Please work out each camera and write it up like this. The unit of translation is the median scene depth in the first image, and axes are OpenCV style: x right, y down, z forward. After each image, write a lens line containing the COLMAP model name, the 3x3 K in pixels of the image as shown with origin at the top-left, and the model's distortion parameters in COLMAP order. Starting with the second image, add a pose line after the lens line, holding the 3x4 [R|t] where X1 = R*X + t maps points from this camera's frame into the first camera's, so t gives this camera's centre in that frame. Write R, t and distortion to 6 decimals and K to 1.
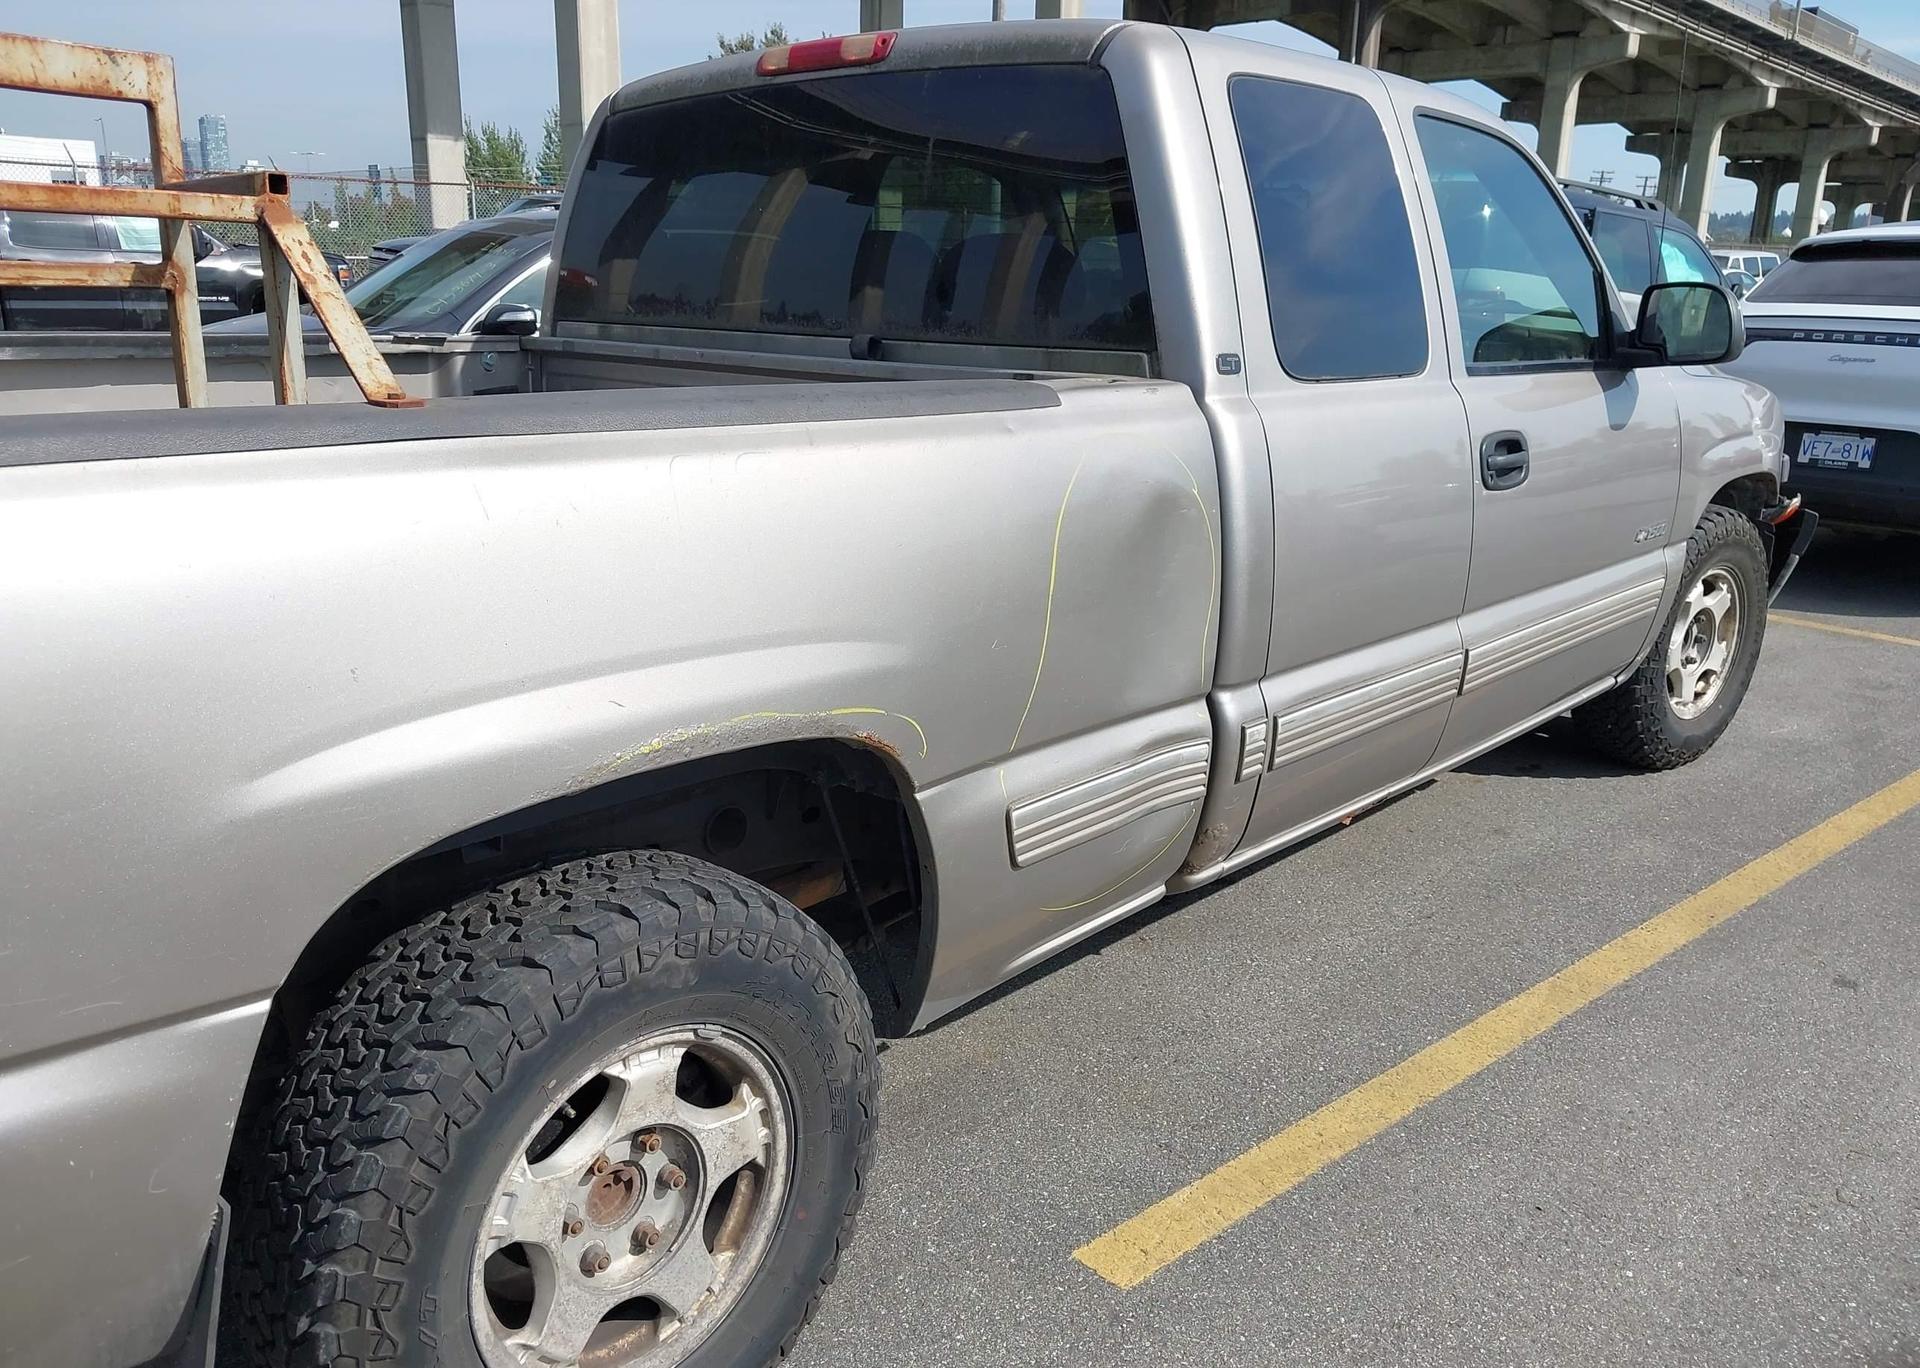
lens RADIAL K [[1529.5, 0, 951.9], [0, 1529.5, 681.9], [0, 0, 1]] dist [0.006993, -0.024329]
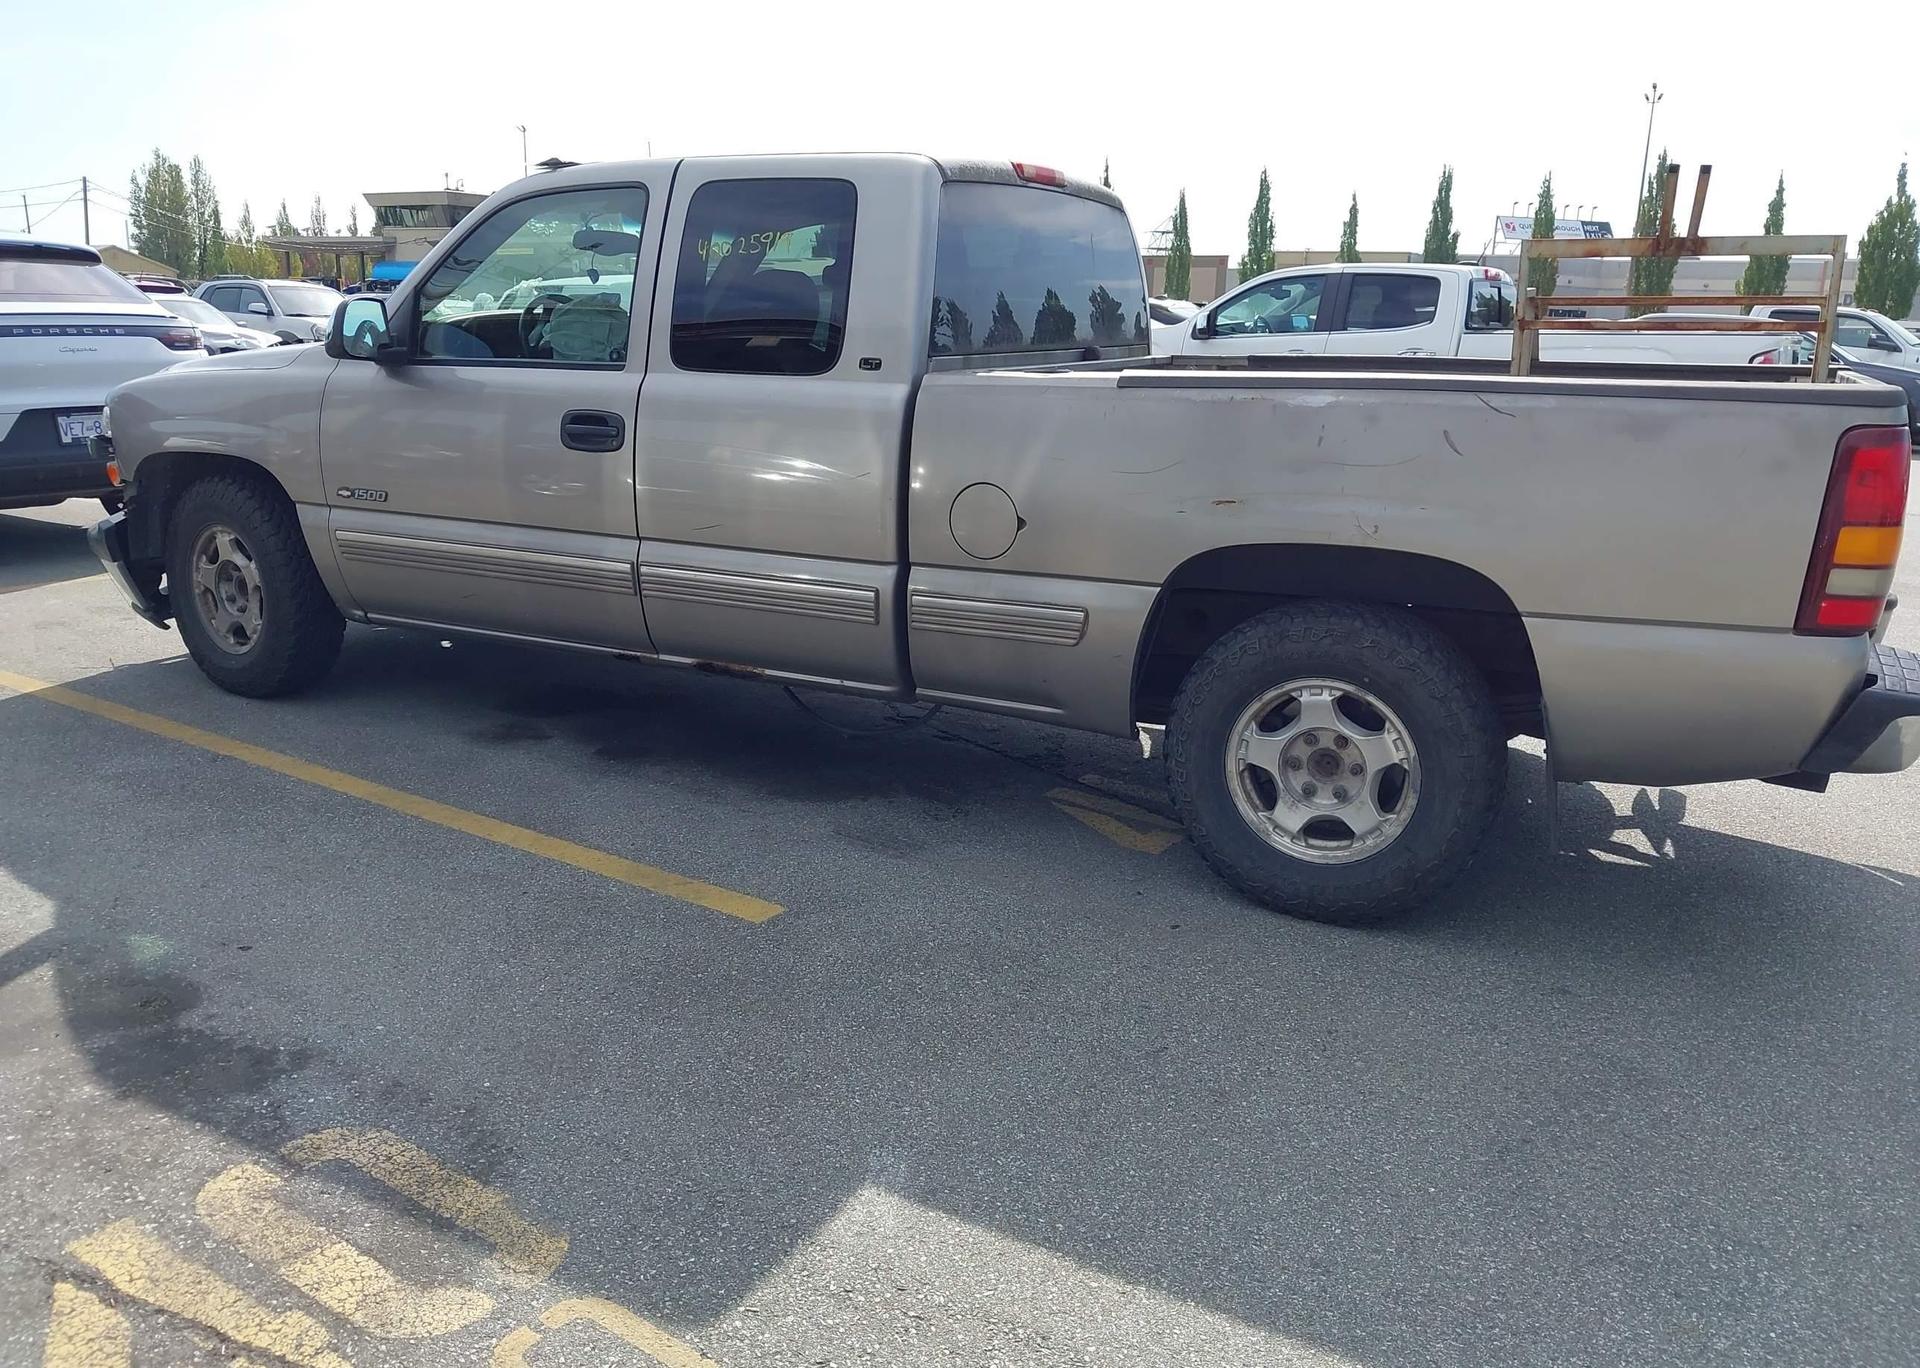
lens RADIAL K [[1485.1, 0, 957.8], [0, 1485.1, 710.7], [0, 0, 1]] dist [0.034520, -0.010336]
pose [[-0.265066, -0.270786, 0.925427, -1.157114], [0.227968, 0.914949, 0.333016, -0.303553], [-0.936894, 0.299239, -0.180791, 1.068249]]
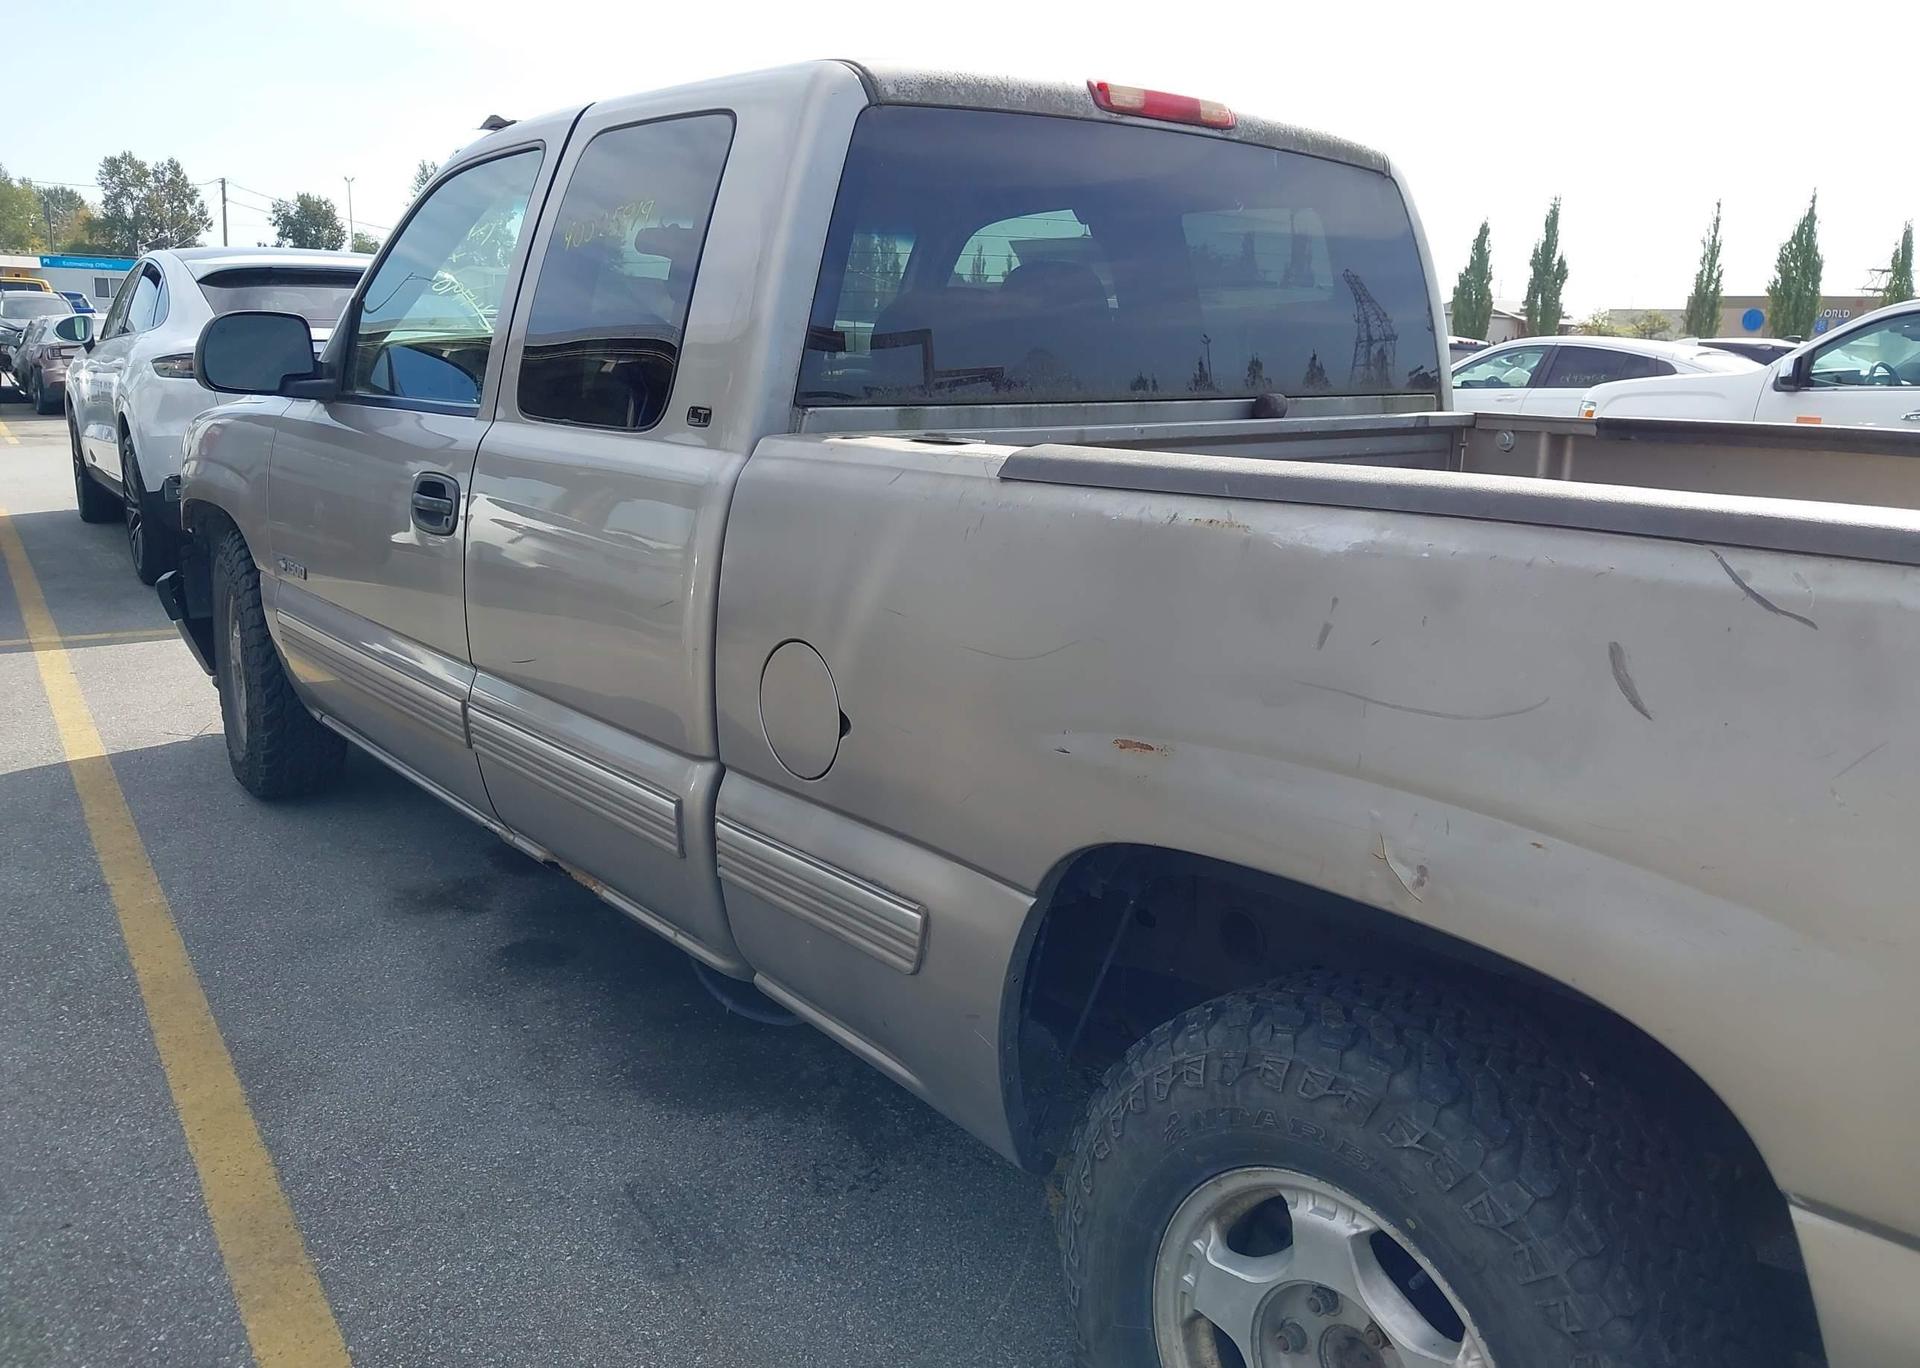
lens RADIAL K [[1532.6, 0, 965.9], [0, 1532.6, 687.3], [0, 0, 1]] dist [-0.003090, -0.006117]
pose [[0.125483, -0.234706, 0.963933, -0.764191], [0.230343, 0.951954, 0.201804, -0.199828], [-0.964985, 0.196712, 0.173517, 0.715073]]
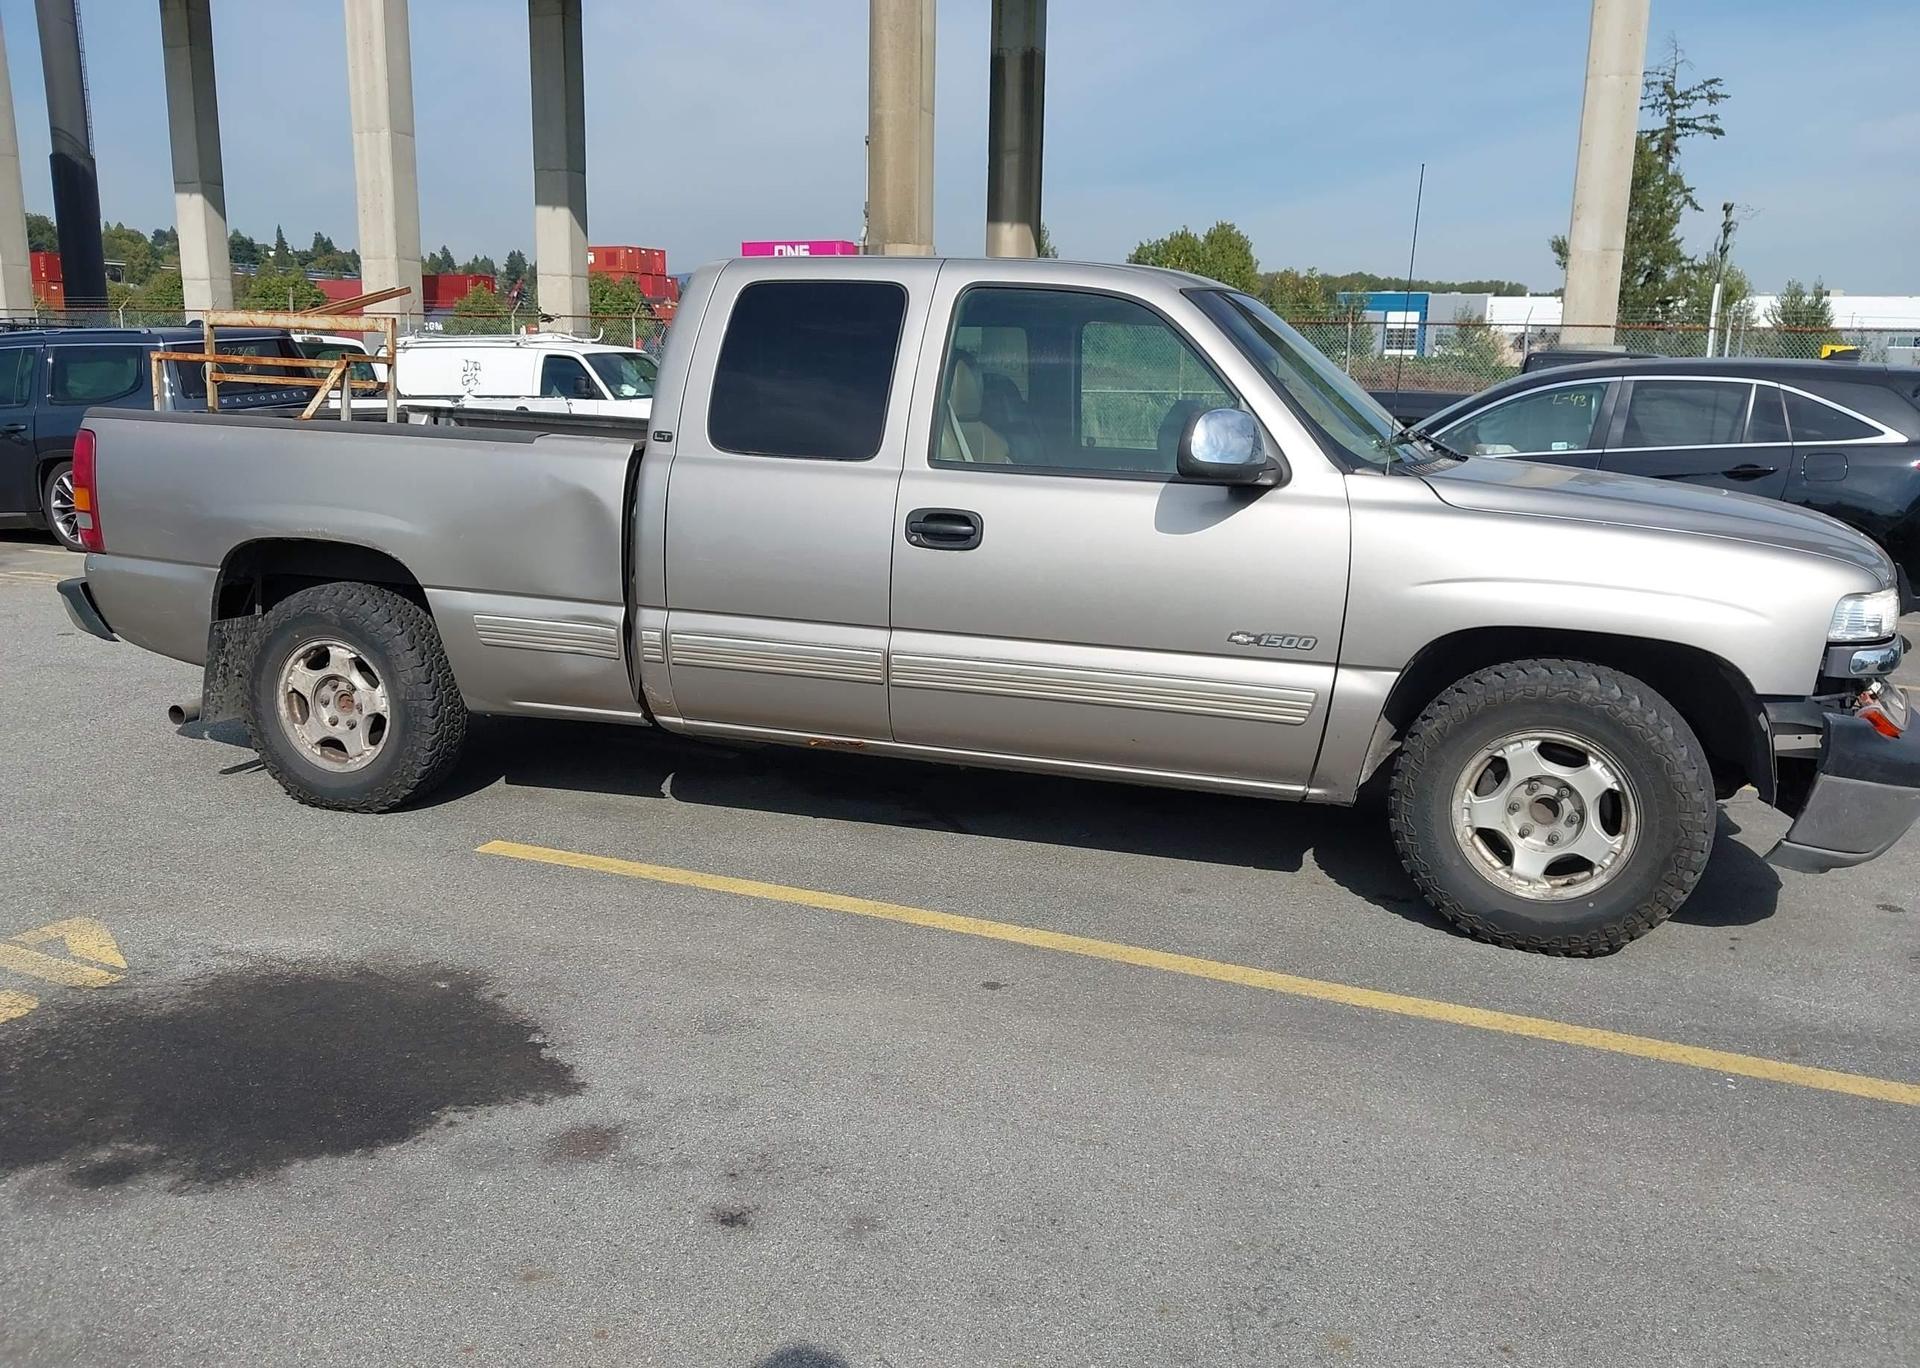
lens RADIAL K [[1575.6, 0, 977.3], [0, 1575.6, 676.4], [0, 0, 1]] dist [-0.001006, -0.006163]
pose [[0.436539, 0.180422, -0.881409, 1.247751], [-0.254381, 0.964462, 0.071434, -0.093594], [0.862974, 0.193030, 0.466921, 0.283338]]
